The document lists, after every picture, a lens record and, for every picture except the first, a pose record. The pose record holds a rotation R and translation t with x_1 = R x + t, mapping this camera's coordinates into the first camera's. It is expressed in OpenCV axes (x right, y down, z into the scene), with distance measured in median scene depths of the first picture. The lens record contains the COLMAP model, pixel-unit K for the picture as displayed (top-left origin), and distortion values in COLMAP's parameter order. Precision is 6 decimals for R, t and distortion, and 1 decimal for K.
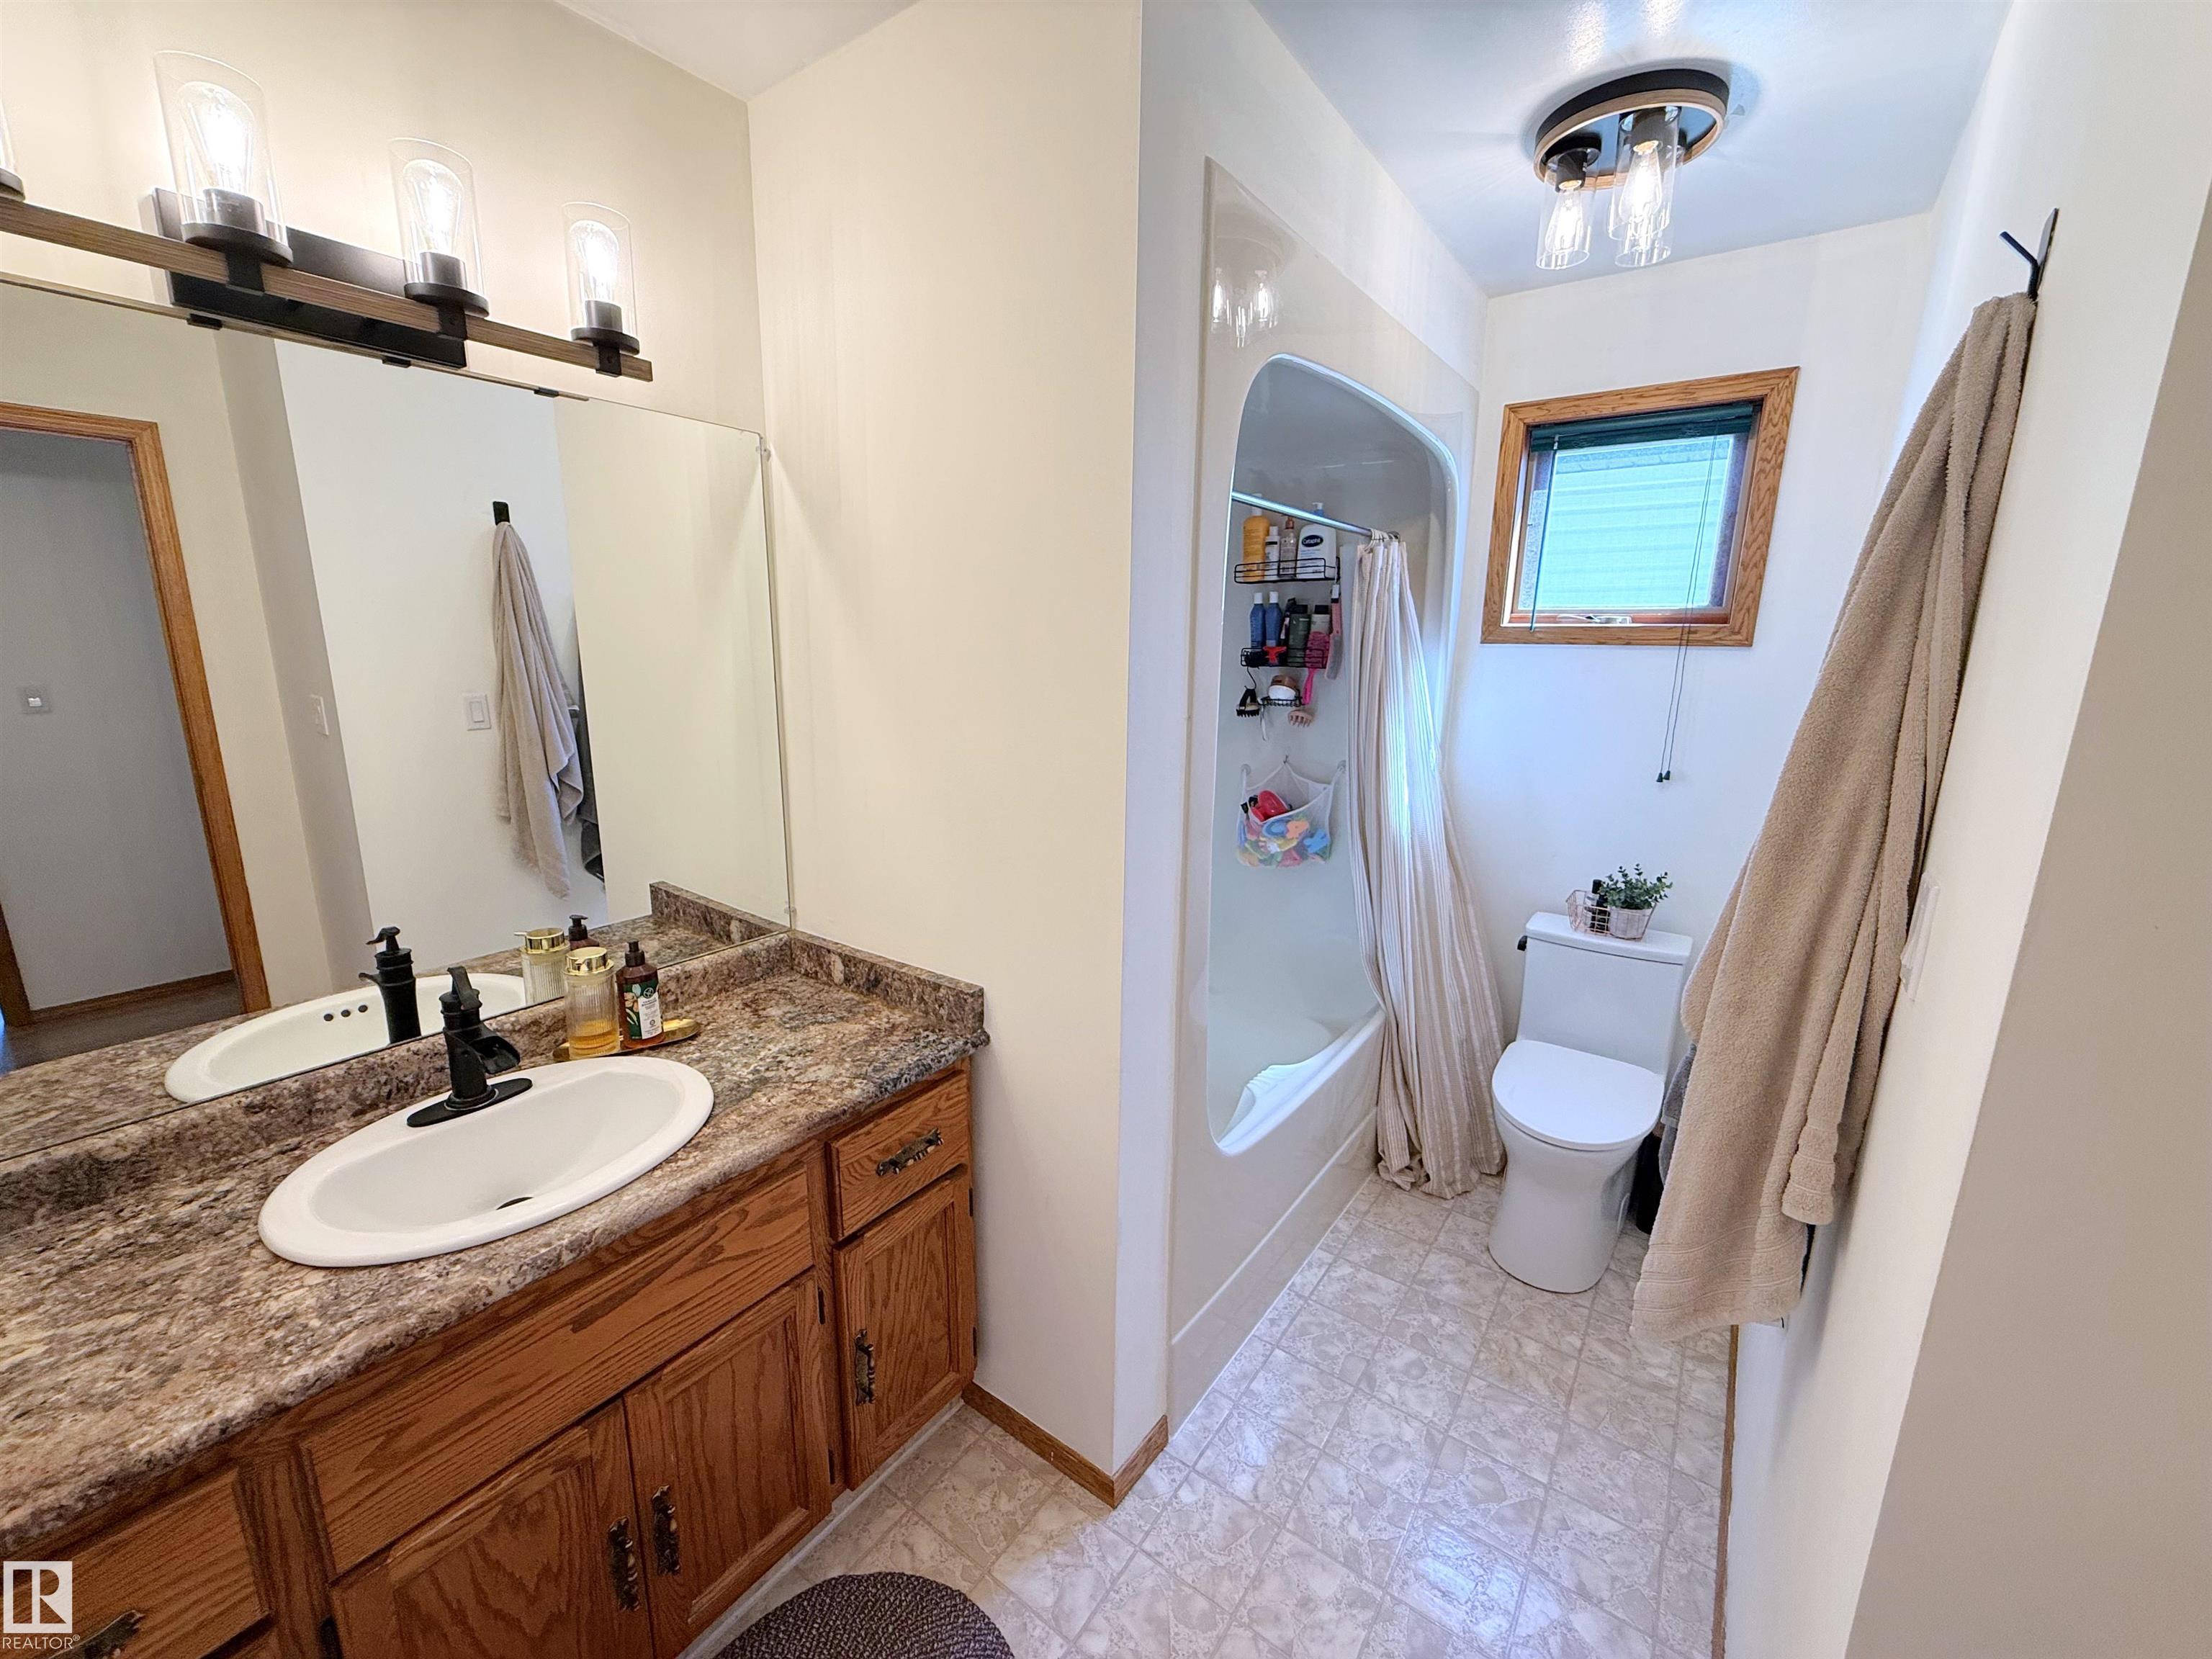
lens RADIAL K [[884.7, 0, 1105.6], [0, 884.7, 826.6], [0, 0, 1]] dist [0.001777, -0.000196]
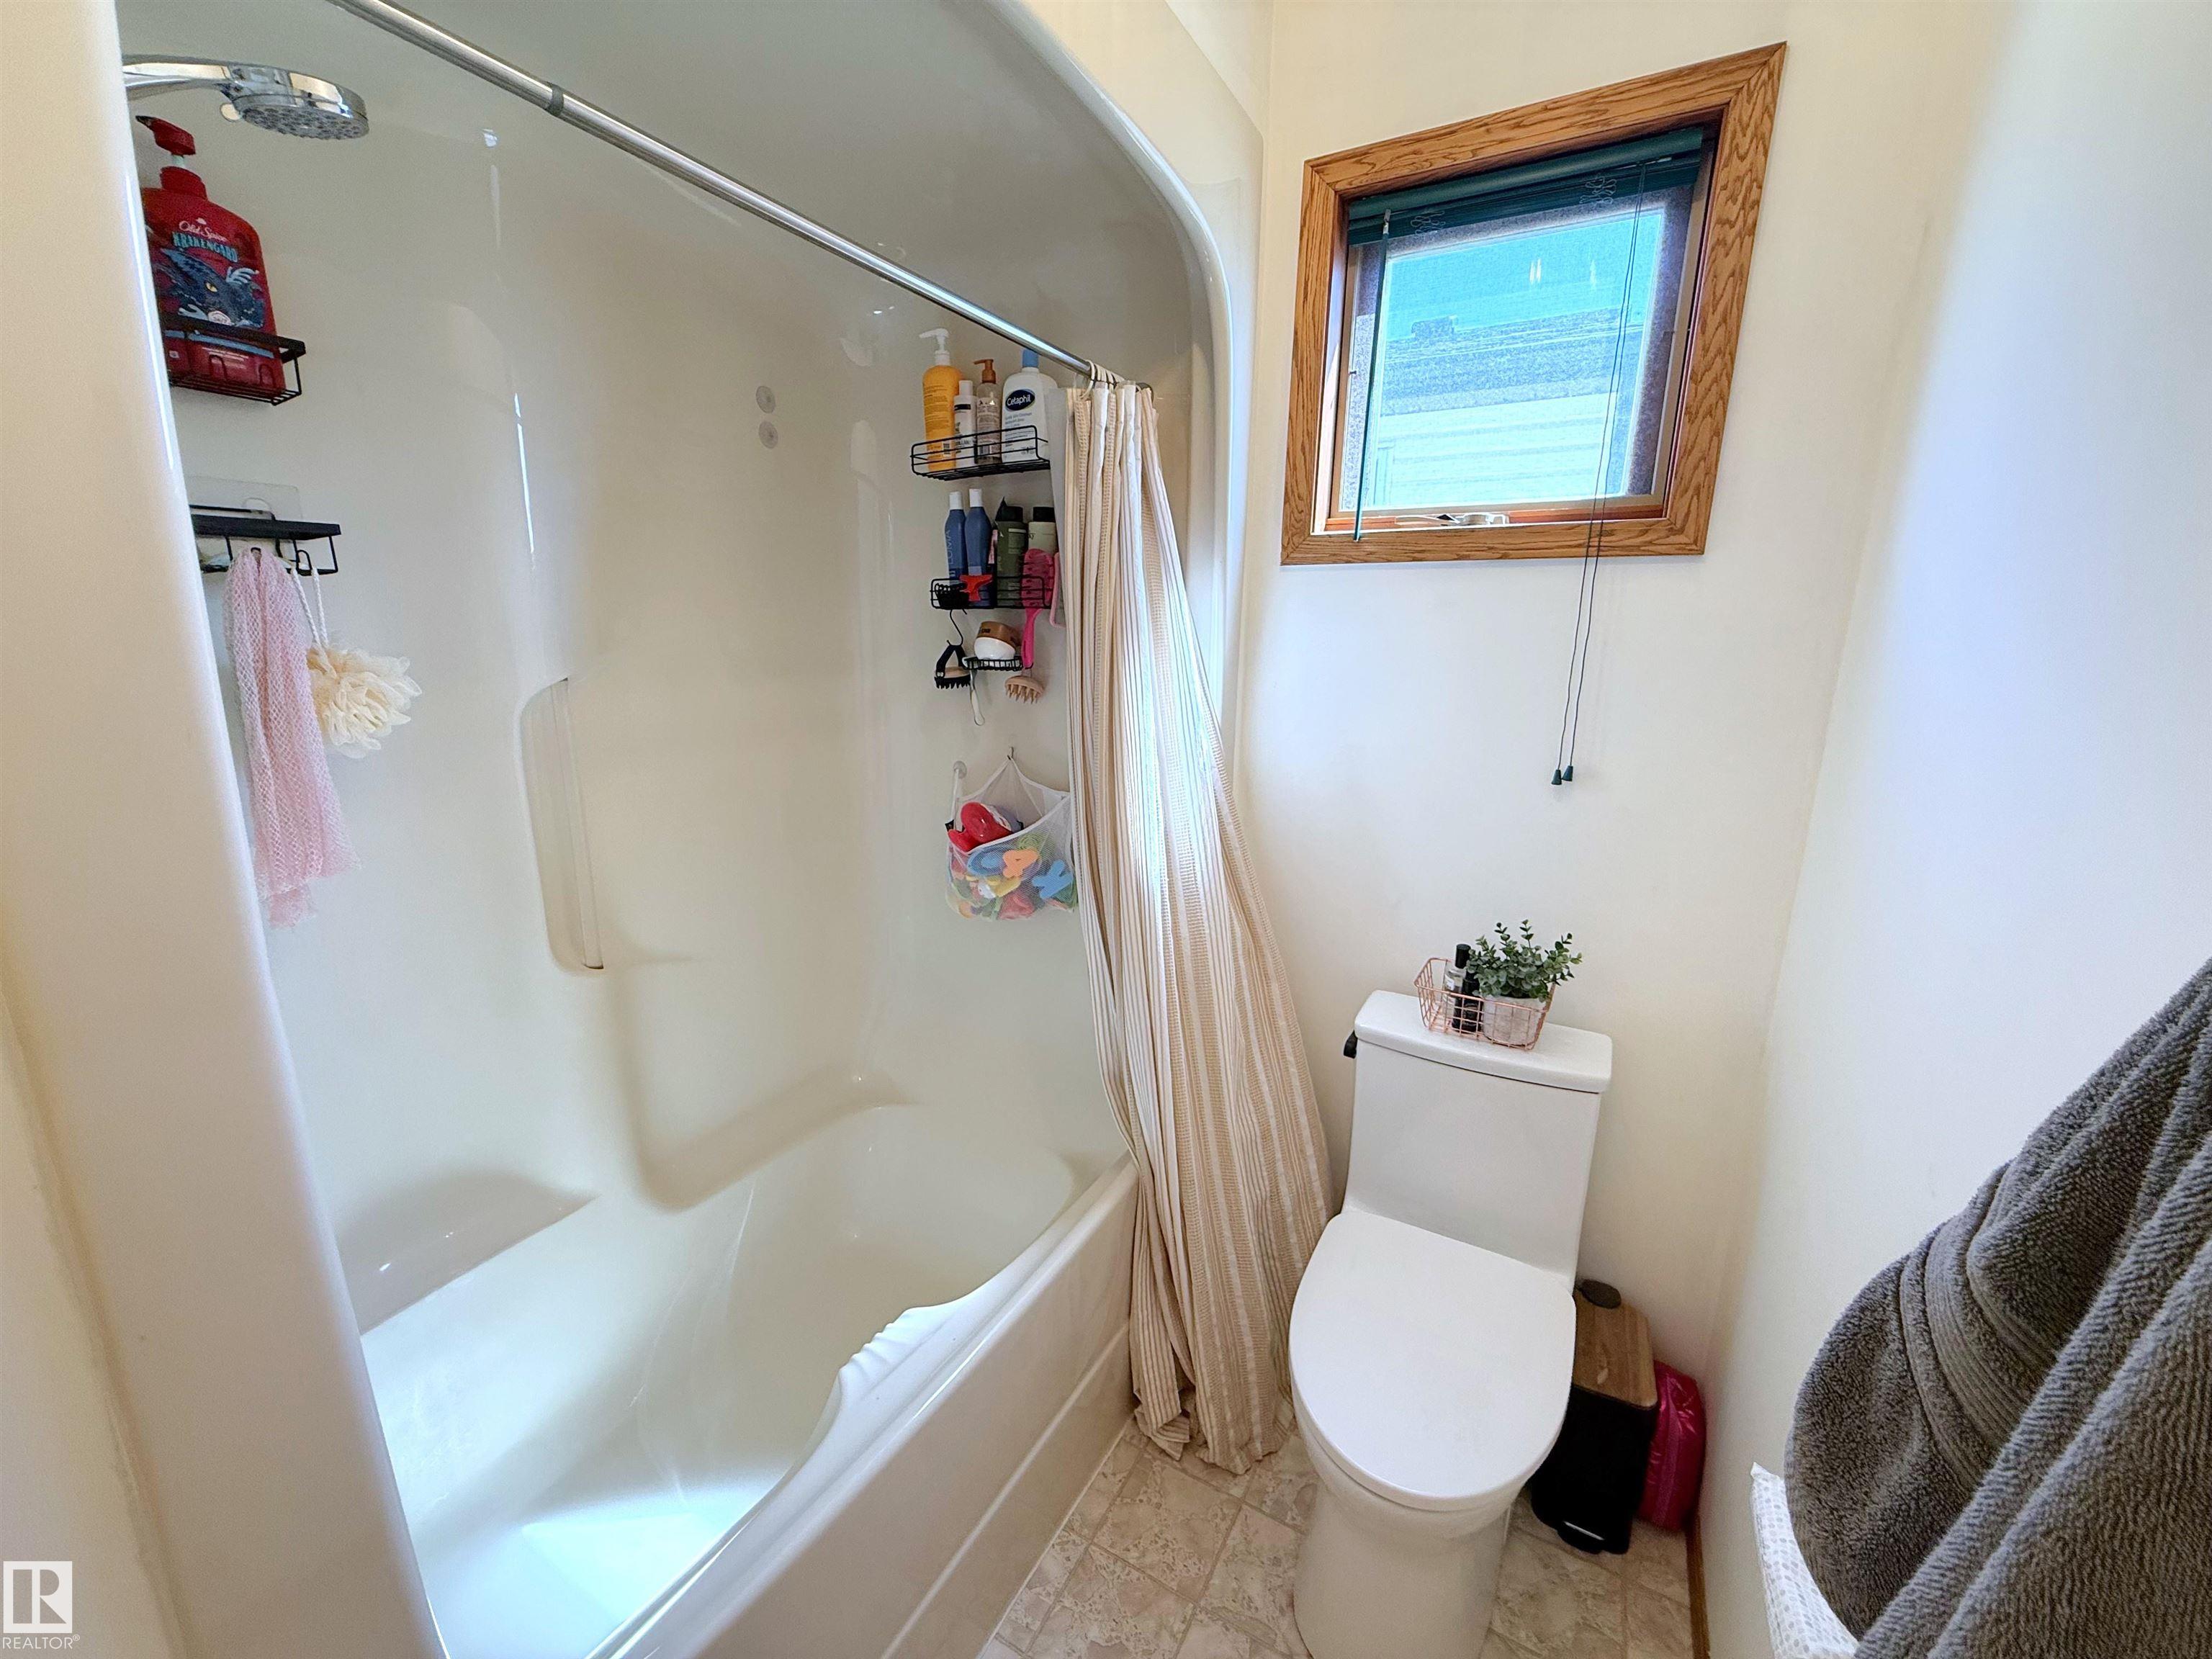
lens RADIAL K [[884.7, 0, 1105.6], [0, 884.7, 826.6], [0, 0, 1]] dist [0.001777, -0.000196]
pose [[0.993365, -0.019742, 0.113297, 0.233816], [0.019113, 0.999795, 0.006641, -0.029434], [-0.113405, -0.004431, 0.993539, 0.405580]]
